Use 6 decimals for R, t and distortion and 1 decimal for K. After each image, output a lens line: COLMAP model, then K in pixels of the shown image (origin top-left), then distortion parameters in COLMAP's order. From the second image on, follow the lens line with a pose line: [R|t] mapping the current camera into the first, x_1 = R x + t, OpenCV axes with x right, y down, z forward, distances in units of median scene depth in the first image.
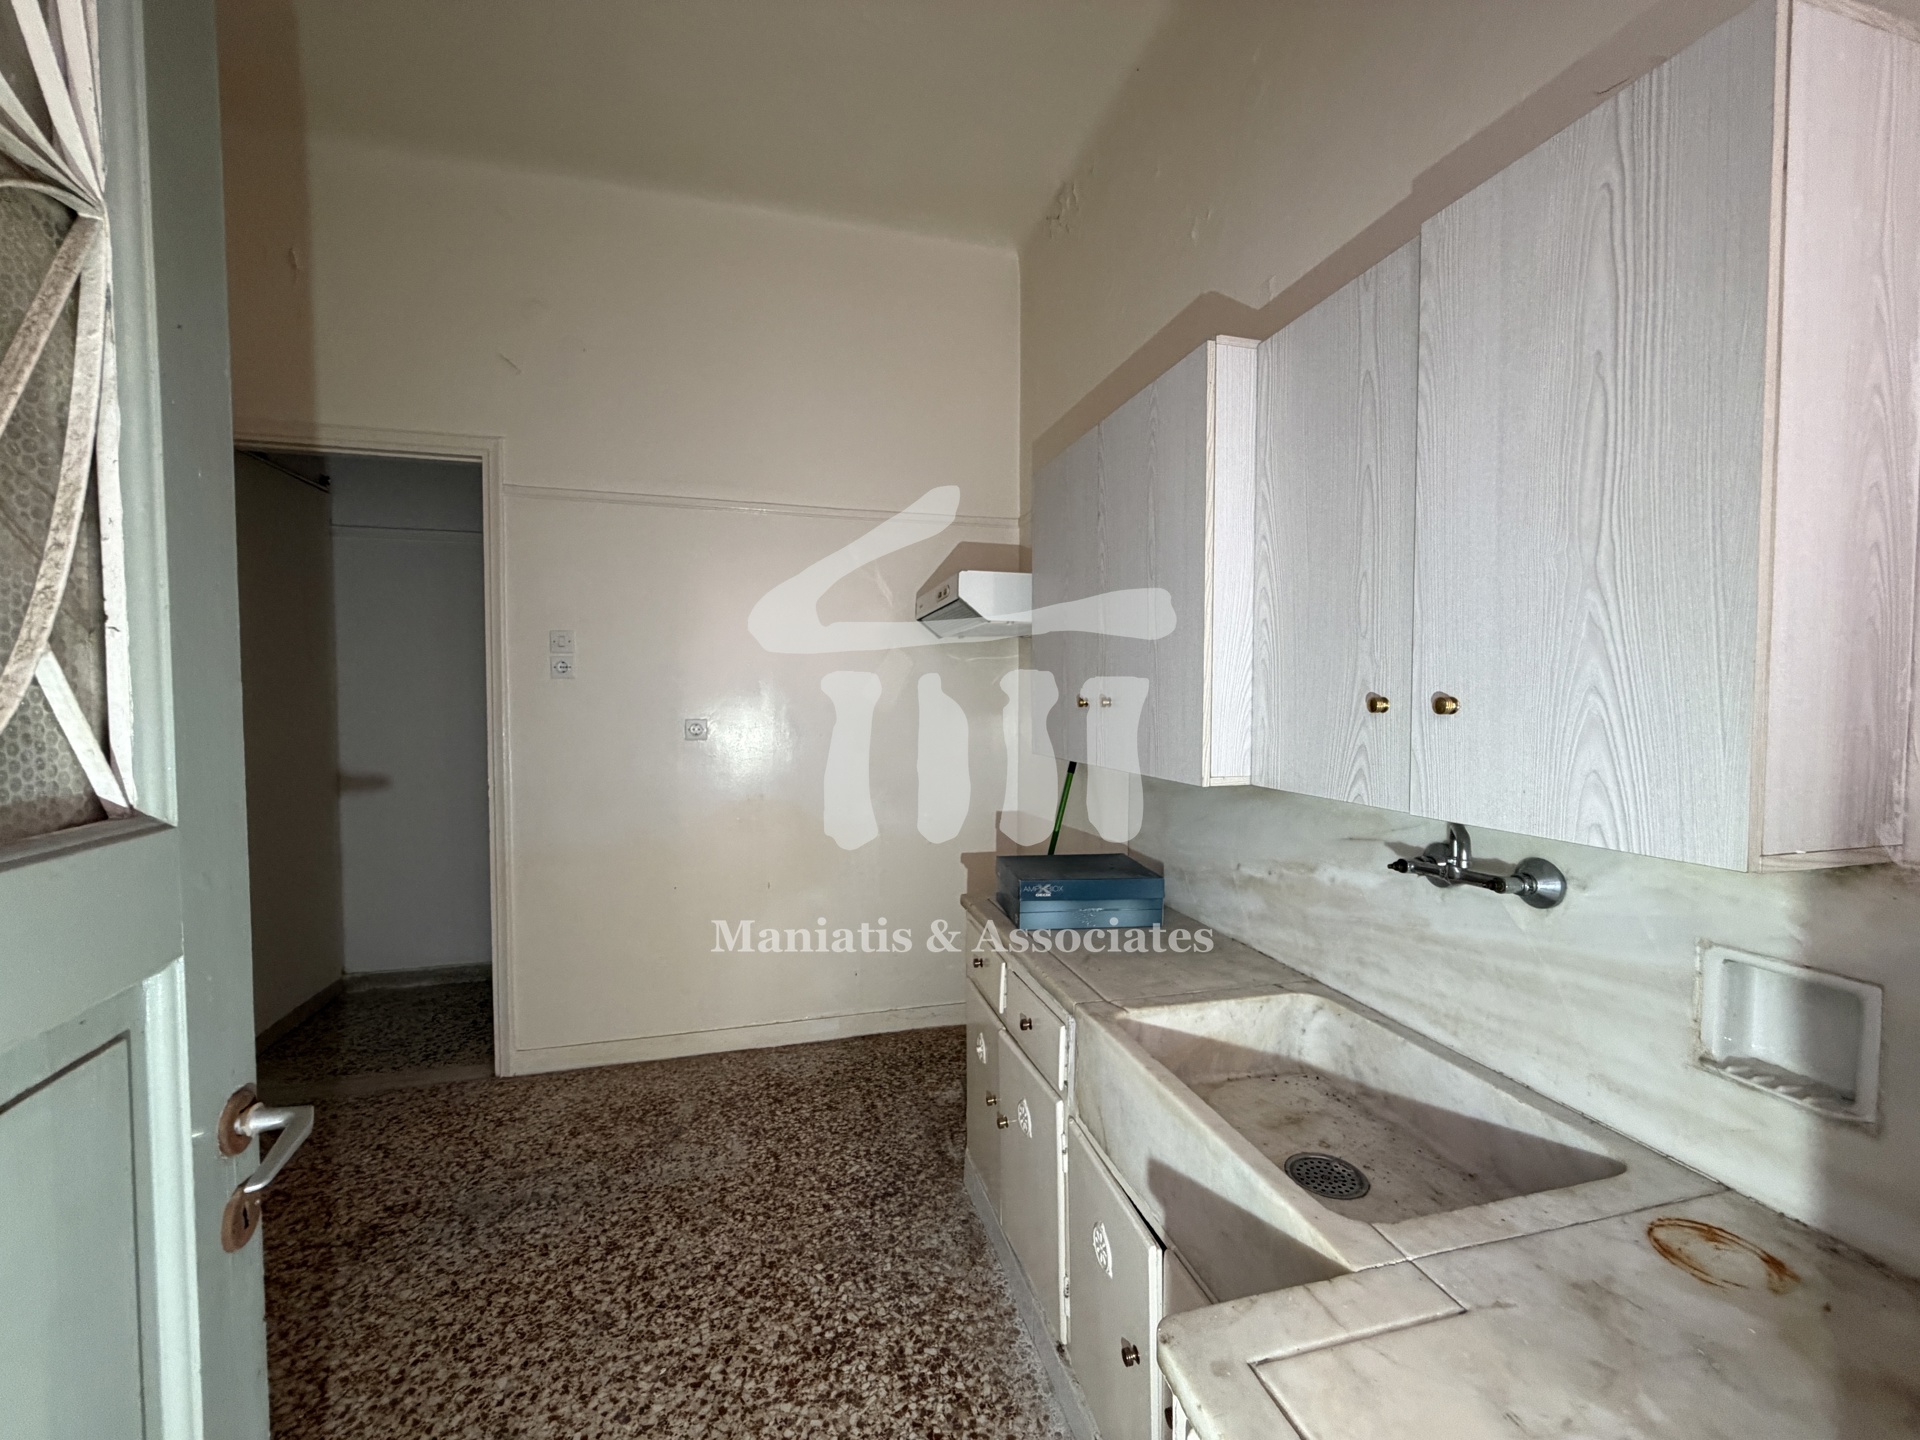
lens RADIAL K [[767.1, 0, 957.3], [0, 767.1, 714.3], [0, 0, 1]] dist [0.002203, -0.000165]
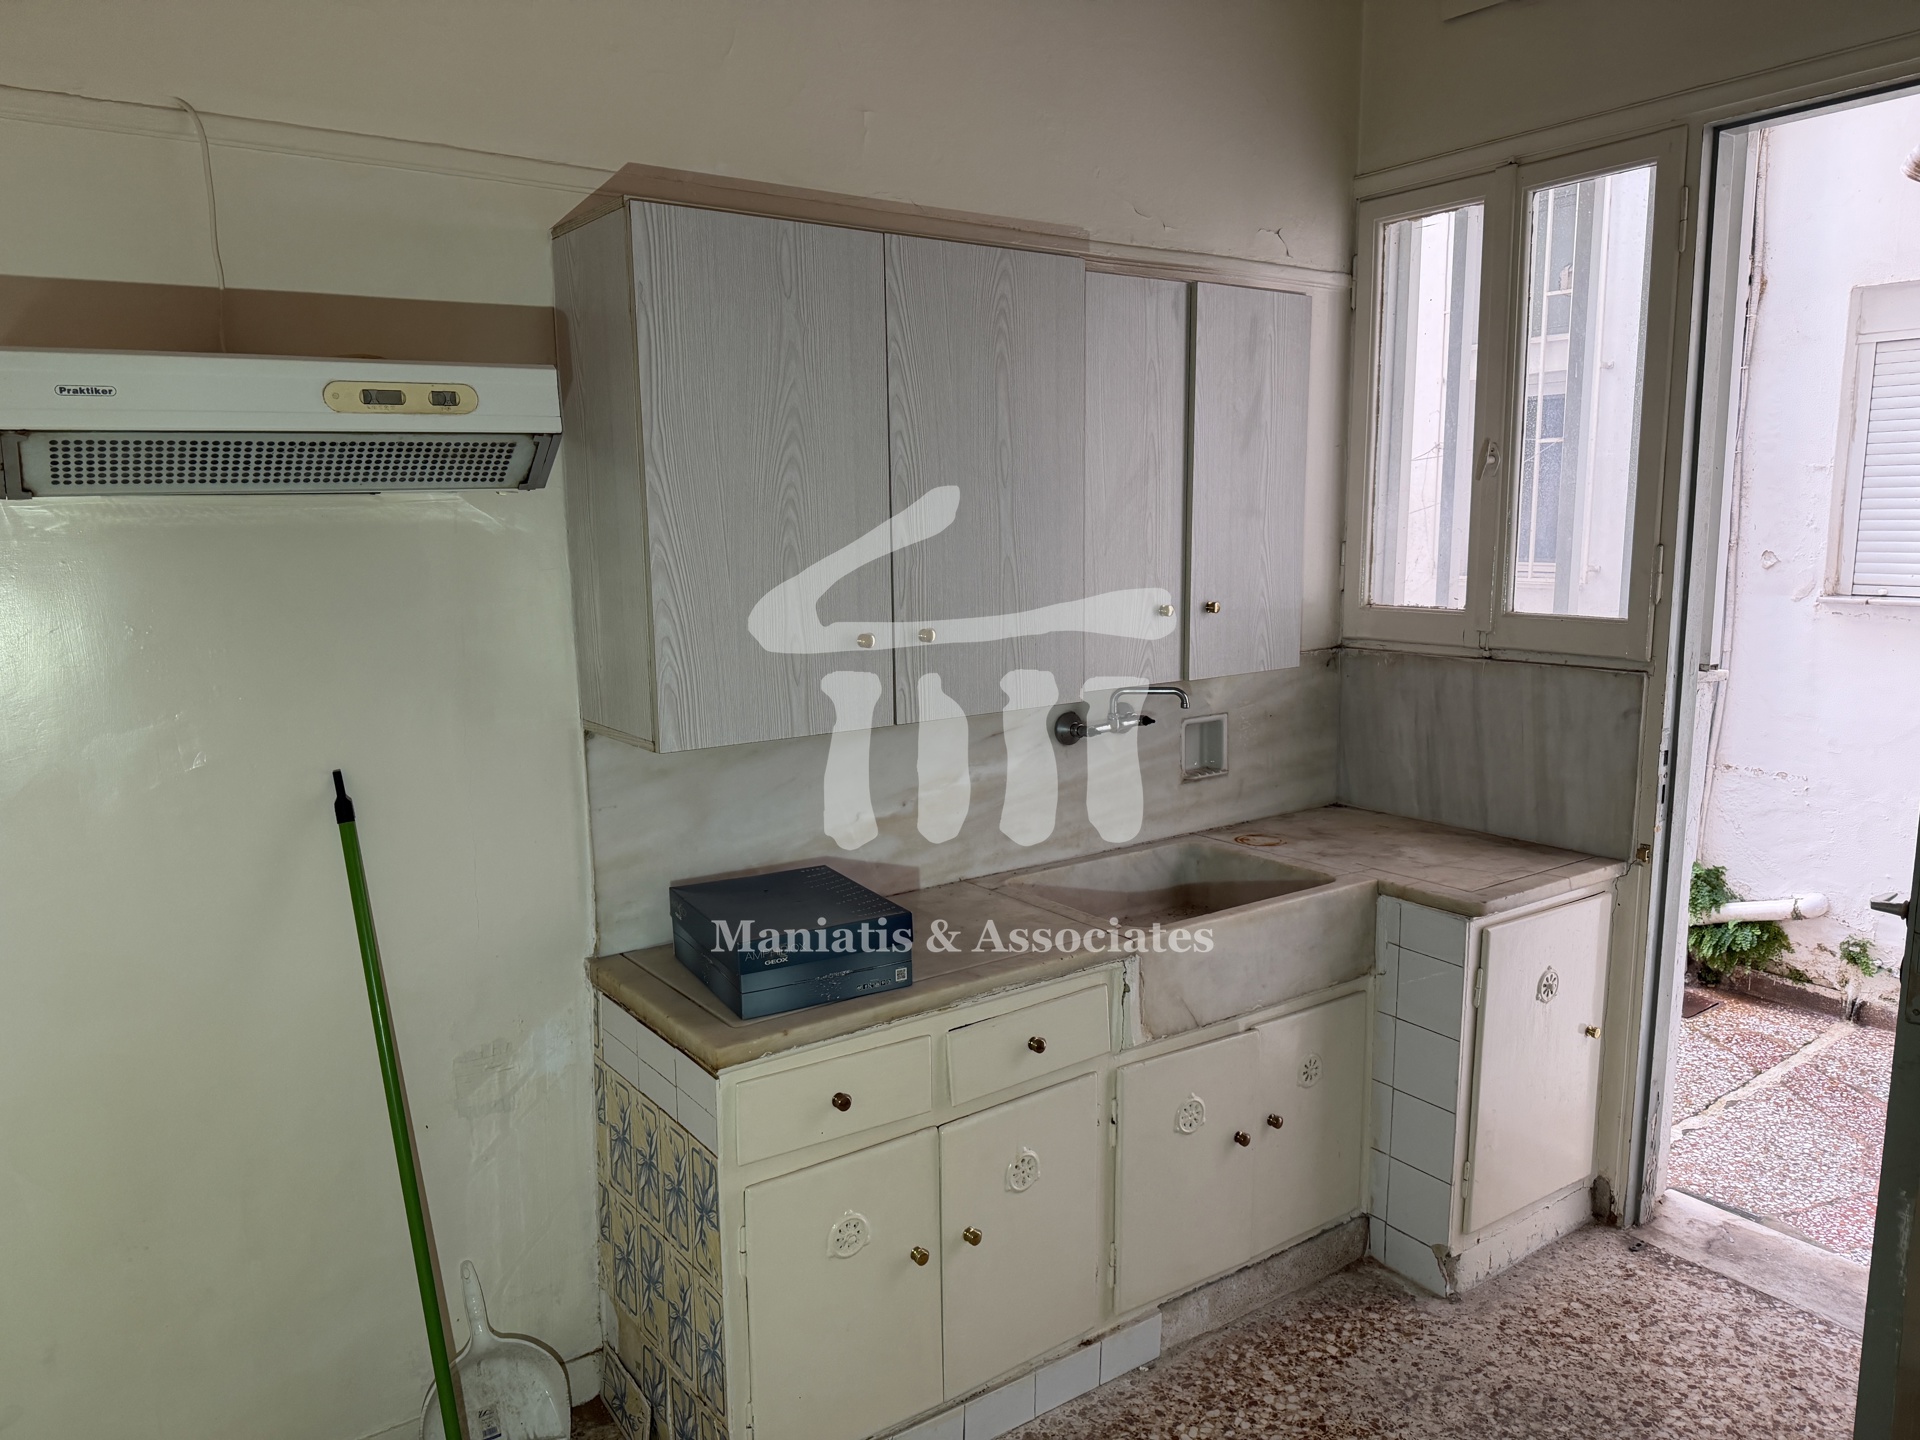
lens RADIAL K [[1363.7, 0, 959.3], [0, 1363.7, 727.2], [0, 0, 1]] dist [0.061242, -0.068993]
pose [[-0.357184, -0.141724, 0.923219, -1.180038], [0.034255, 0.985769, 0.164579, -0.158872], [-0.933406, 0.090409, -0.347246, 1.598283]]
